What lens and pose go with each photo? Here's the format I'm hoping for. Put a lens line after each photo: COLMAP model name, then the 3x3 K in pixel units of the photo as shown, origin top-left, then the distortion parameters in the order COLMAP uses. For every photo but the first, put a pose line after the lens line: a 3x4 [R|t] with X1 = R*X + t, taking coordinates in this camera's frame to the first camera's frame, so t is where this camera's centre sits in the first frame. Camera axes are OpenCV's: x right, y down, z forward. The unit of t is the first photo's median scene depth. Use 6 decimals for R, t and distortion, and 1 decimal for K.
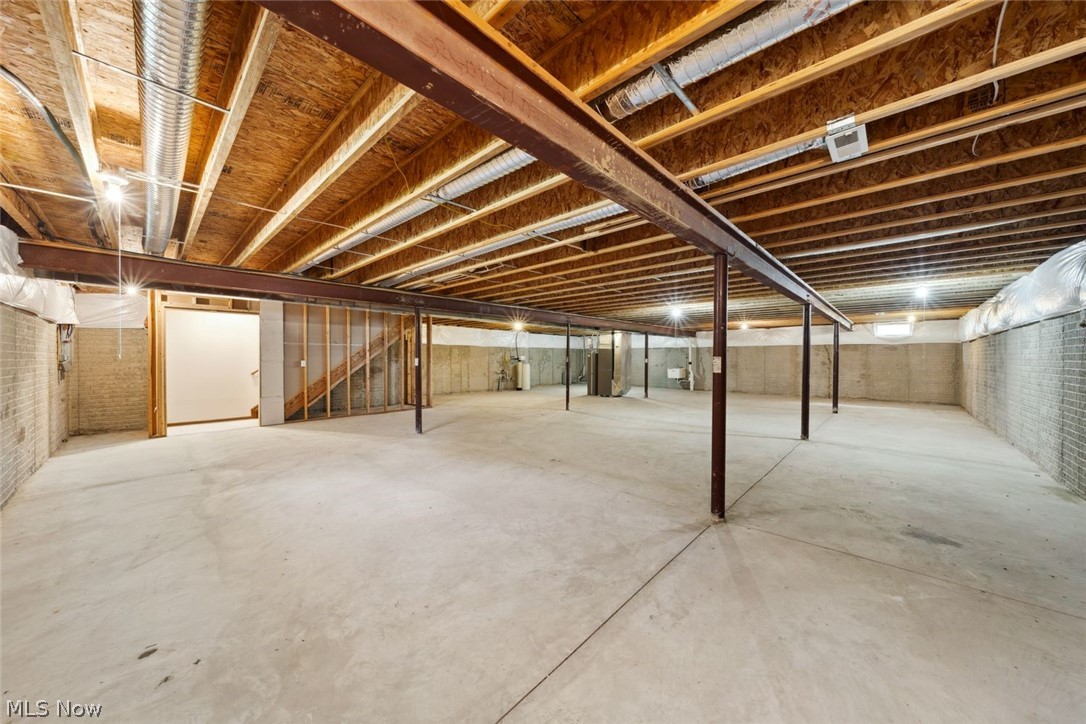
lens RADIAL K [[375.4, 0, 537.6], [0, 375.4, 356.1], [0, 0, 1]] dist [-0.000487, 0.000040]
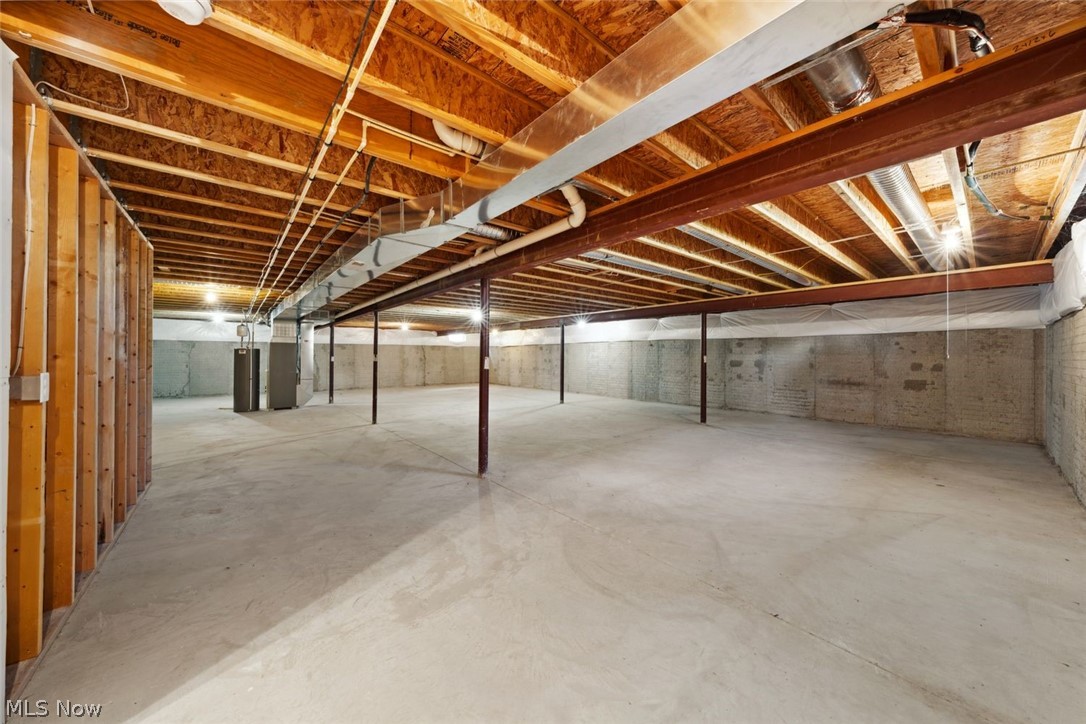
lens RADIAL K [[375.4, 0, 537.6], [0, 375.4, 356.1], [0, 0, 1]] dist [-0.000487, 0.000040]
pose [[0.118454, -0.004983, 0.992947, -0.655069], [-0.004665, 0.999974, 0.005575, -0.002377], [-0.992949, -0.005292, 0.118428, 0.577526]]
